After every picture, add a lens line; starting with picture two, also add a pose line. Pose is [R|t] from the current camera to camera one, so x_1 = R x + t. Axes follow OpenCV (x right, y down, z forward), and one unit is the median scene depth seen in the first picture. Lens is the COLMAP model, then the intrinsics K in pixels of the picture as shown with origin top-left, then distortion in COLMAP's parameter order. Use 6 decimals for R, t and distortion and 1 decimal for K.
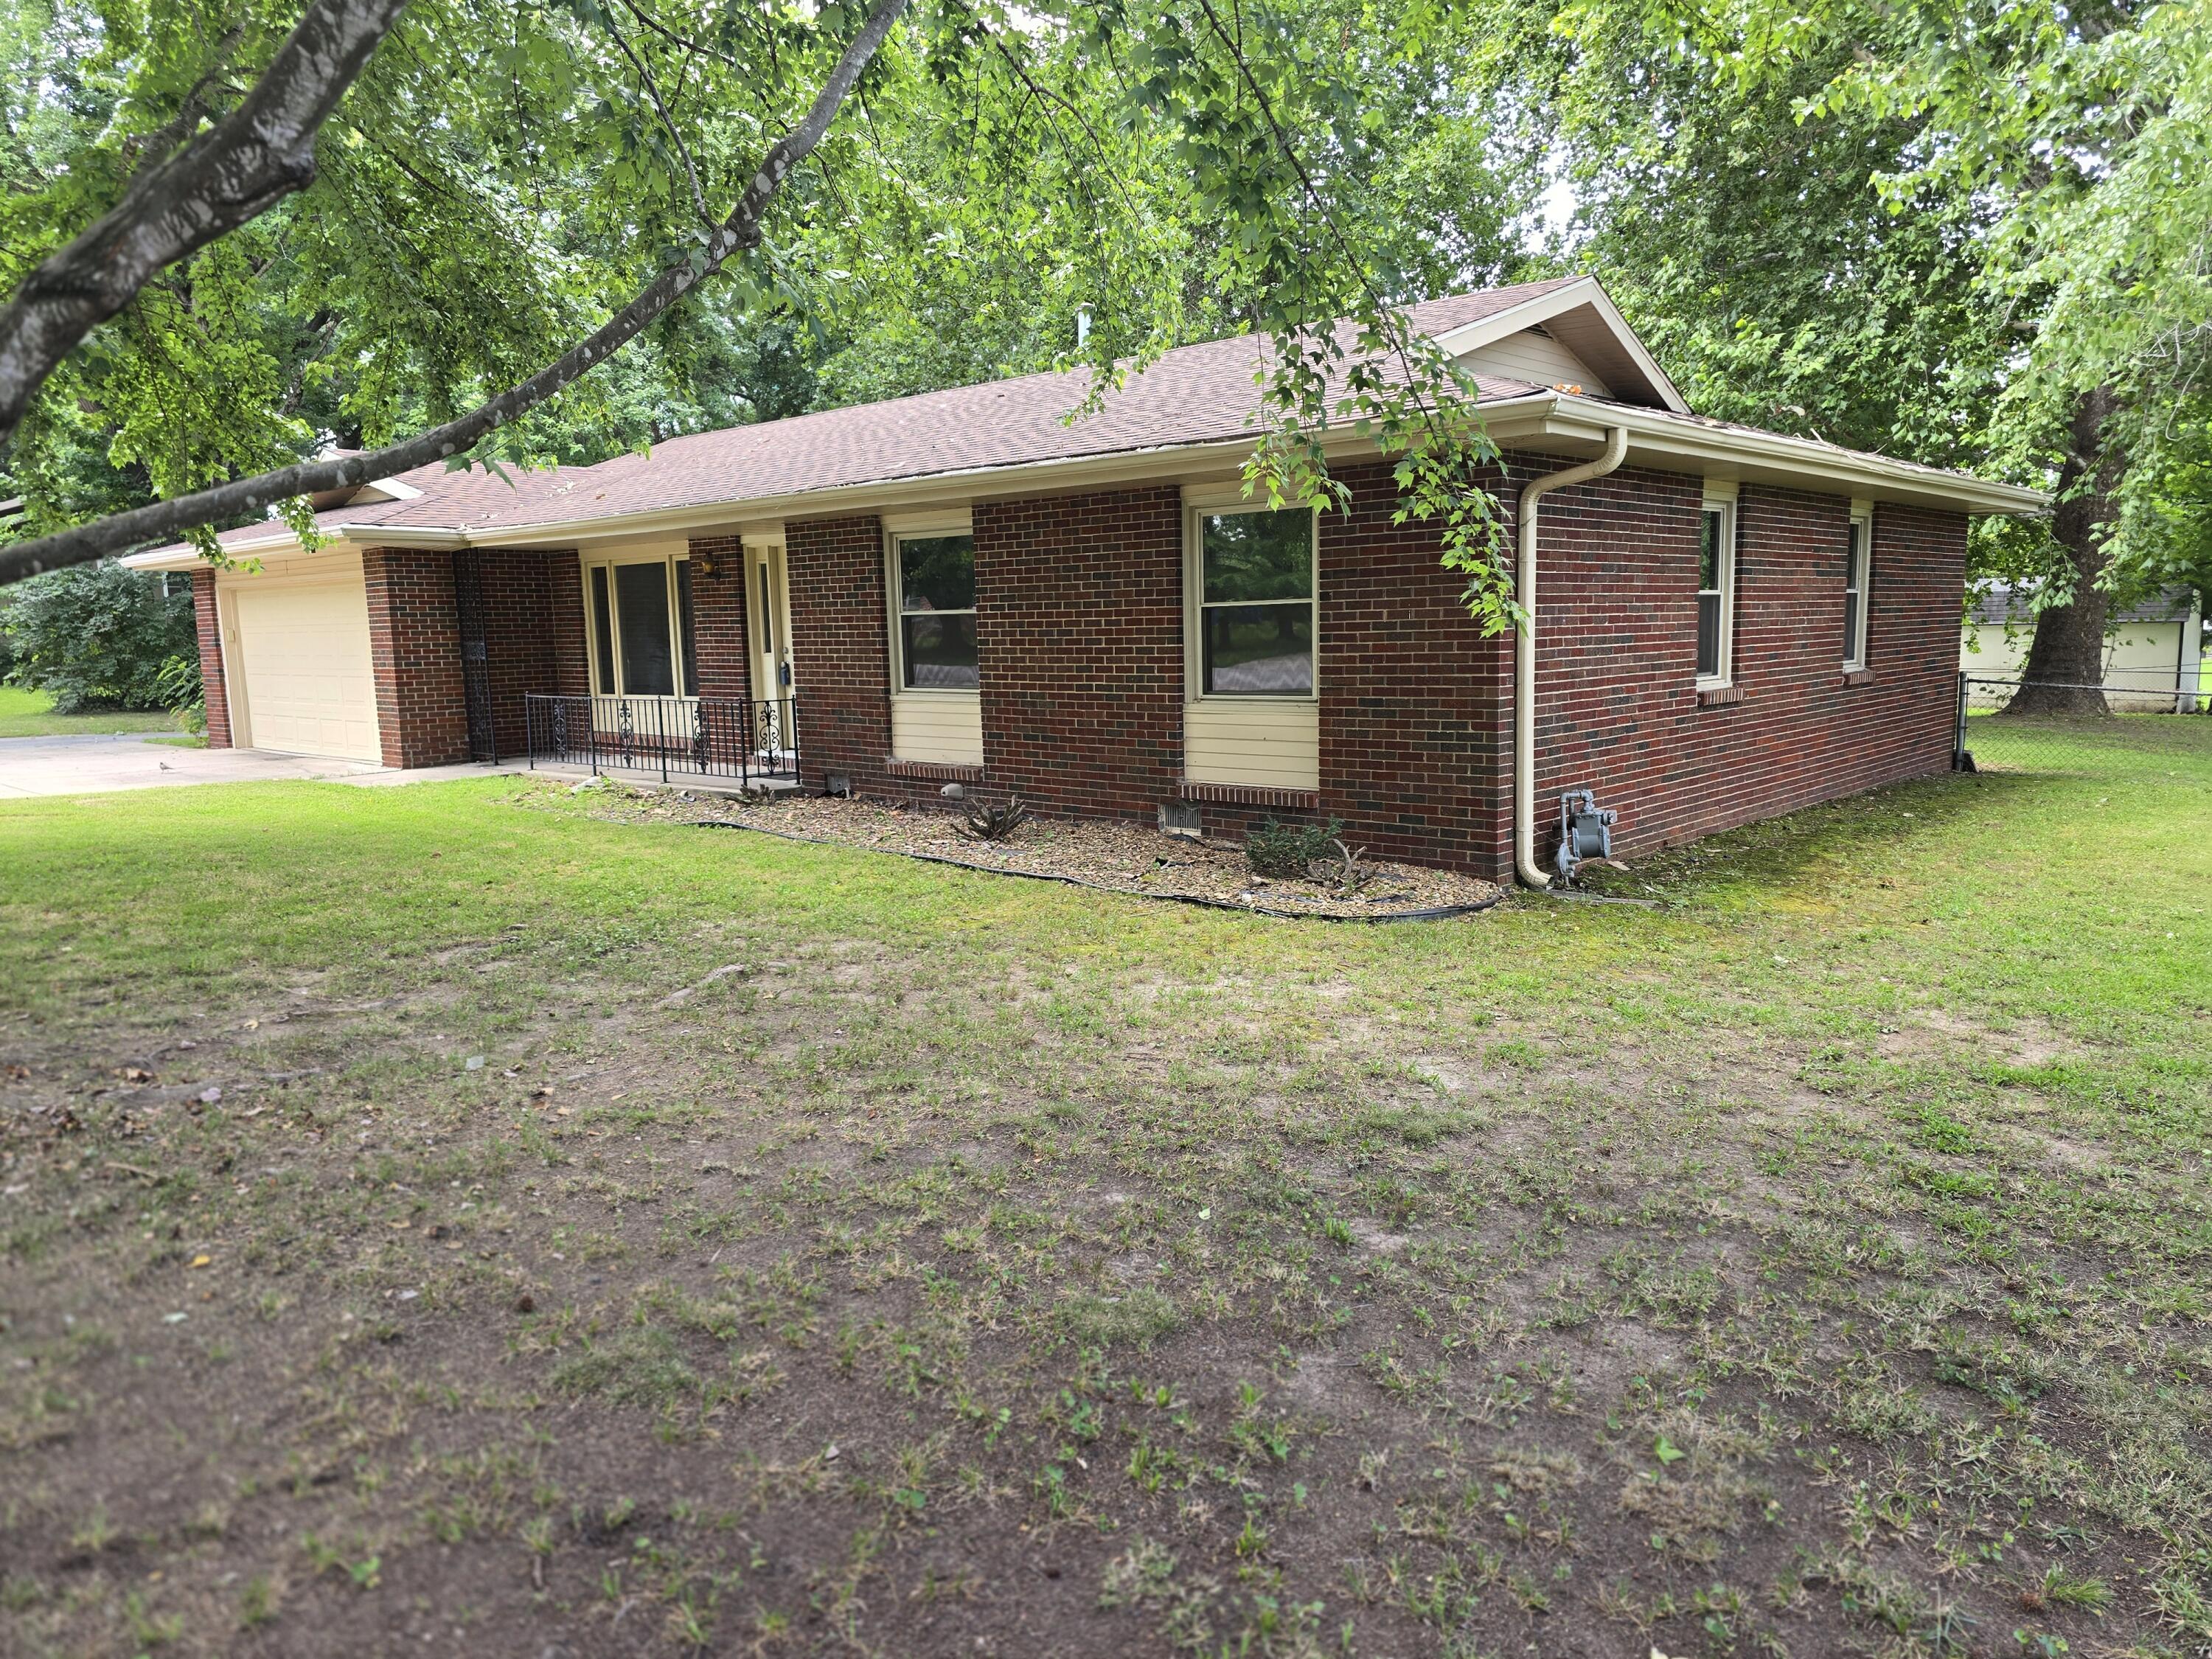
lens RADIAL K [[1563.2, 0, 1068.2], [0, 1563.2, 871.3], [0, 0, 1]] dist [0.036909, -0.005634]
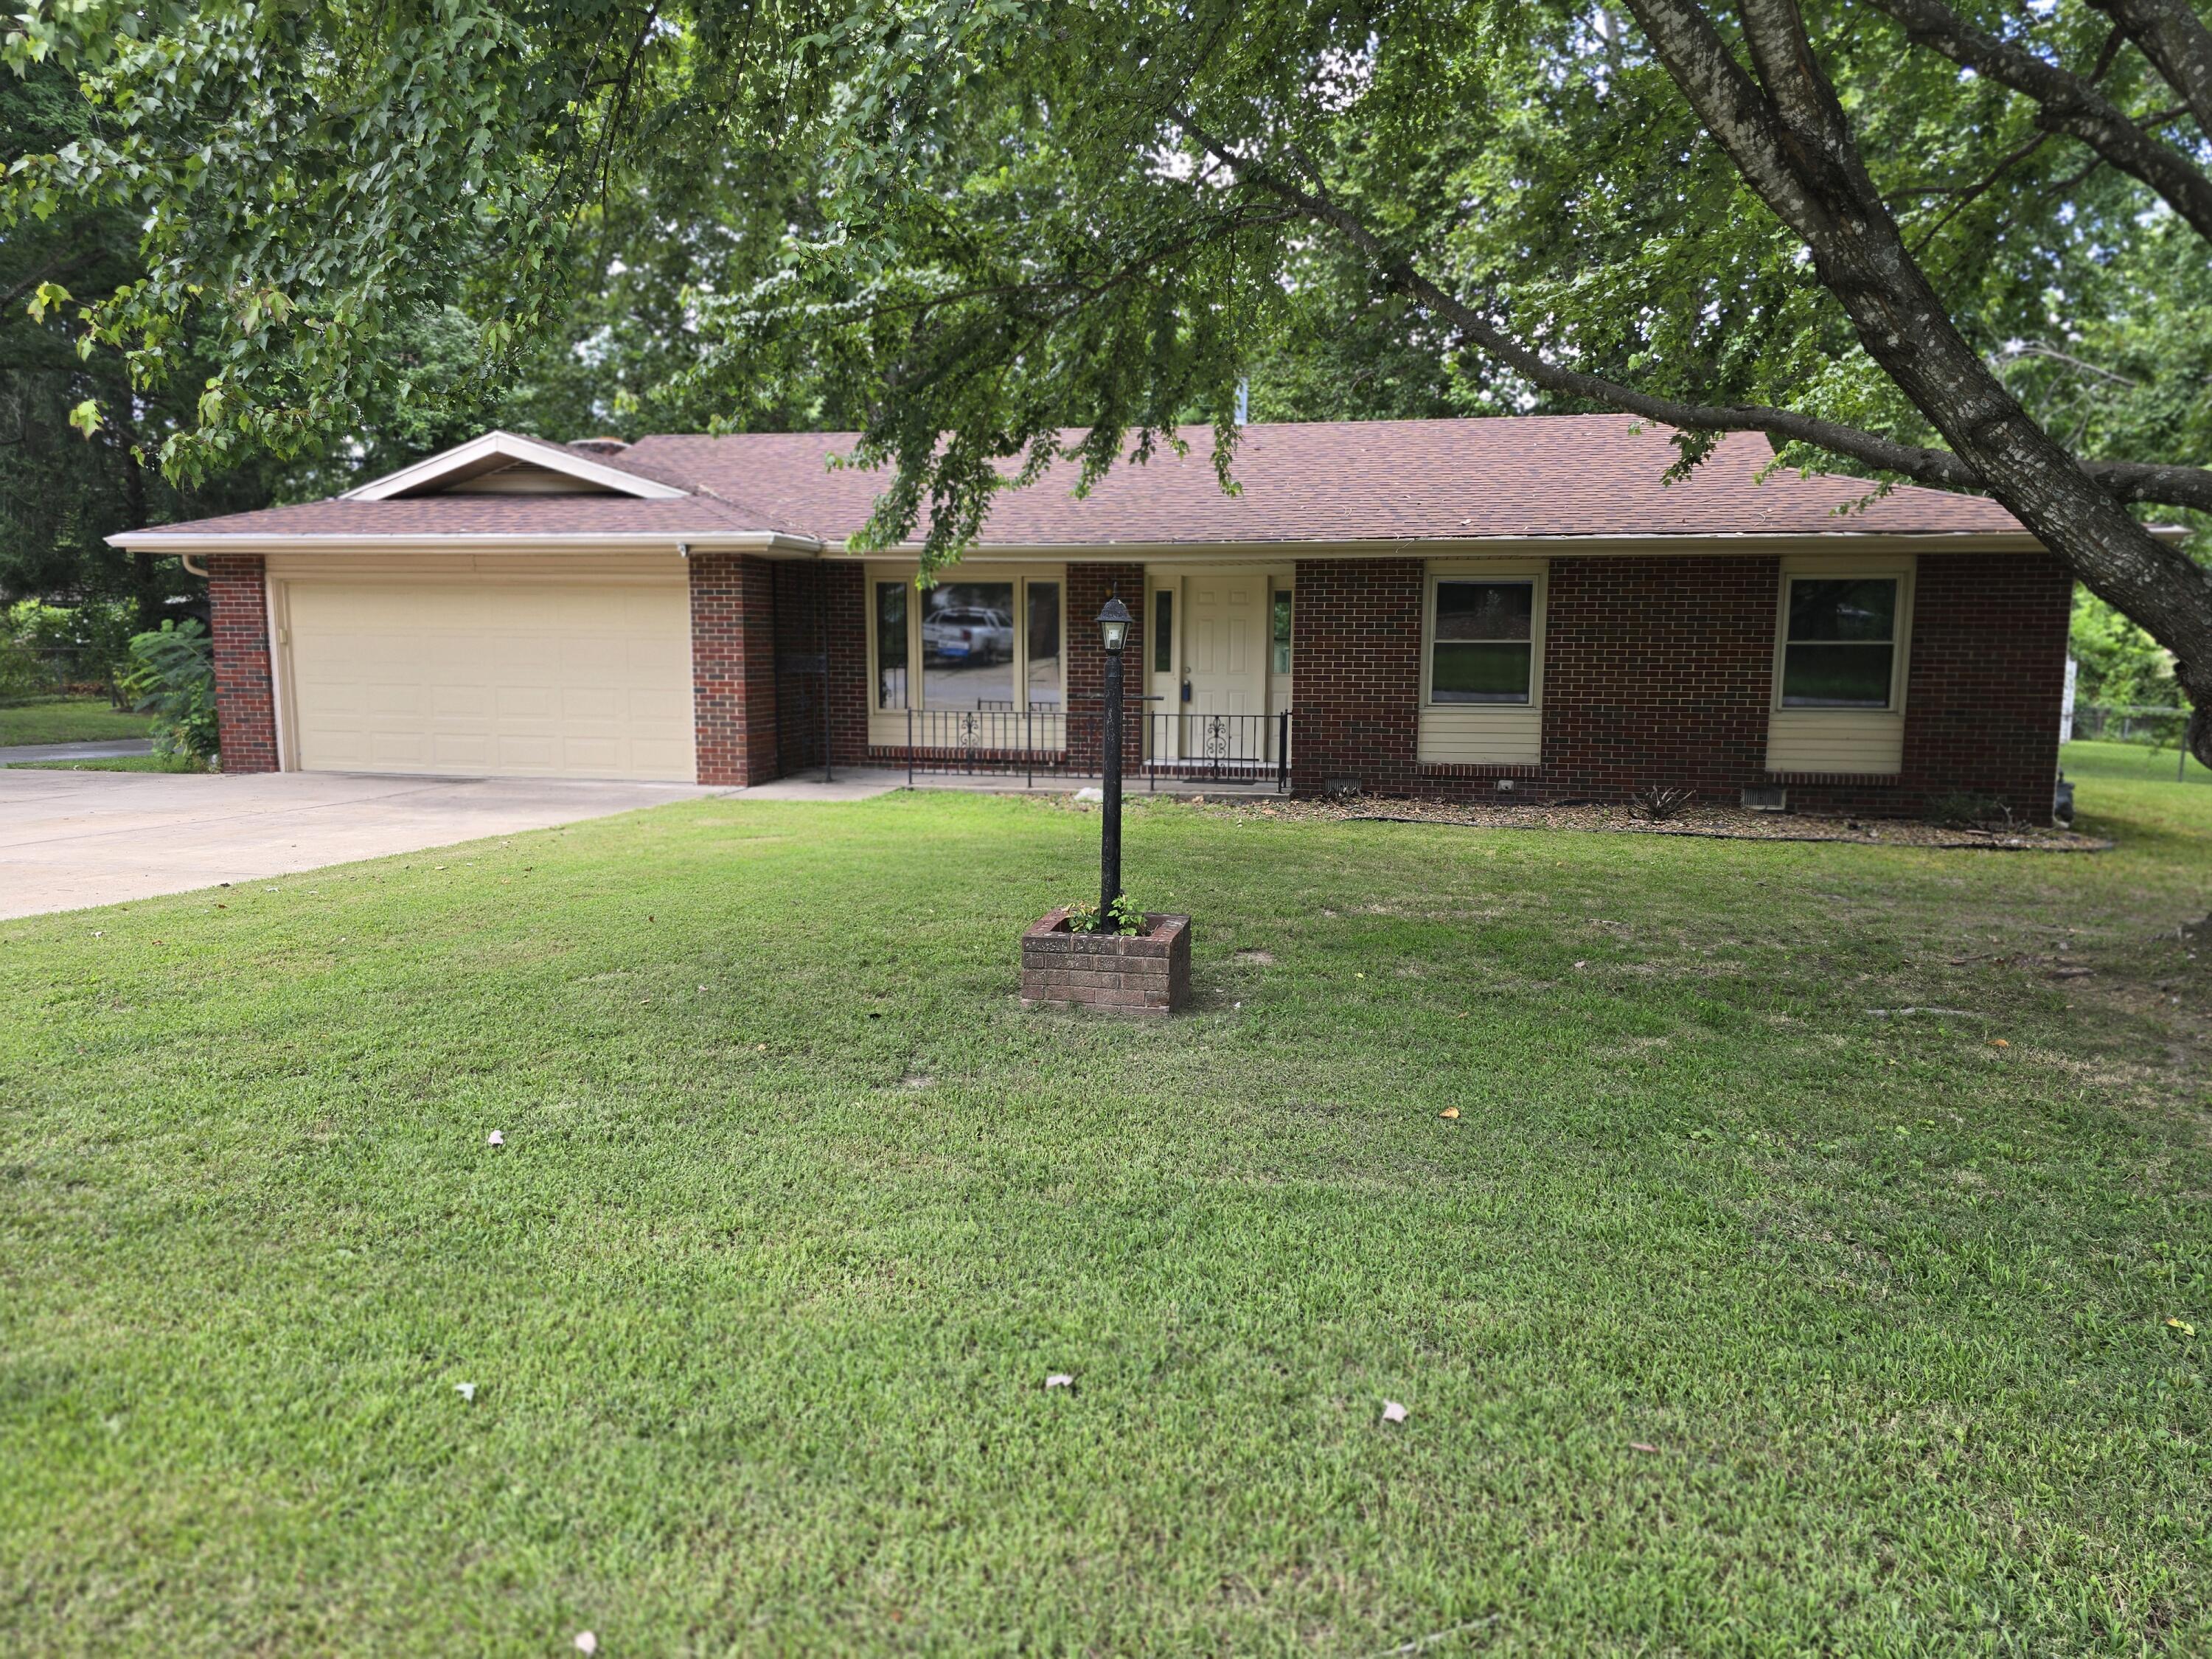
lens RADIAL K [[1563.2, 0, 1068.2], [0, 1563.2, 871.3], [0, 0, 1]] dist [0.036909, -0.005634]
pose [[0.849229, -0.053091, 0.525350, -1.005339], [0.057950, 0.998293, 0.007210, -0.013168], [-0.524836, 0.024321, 0.850856, 0.132633]]
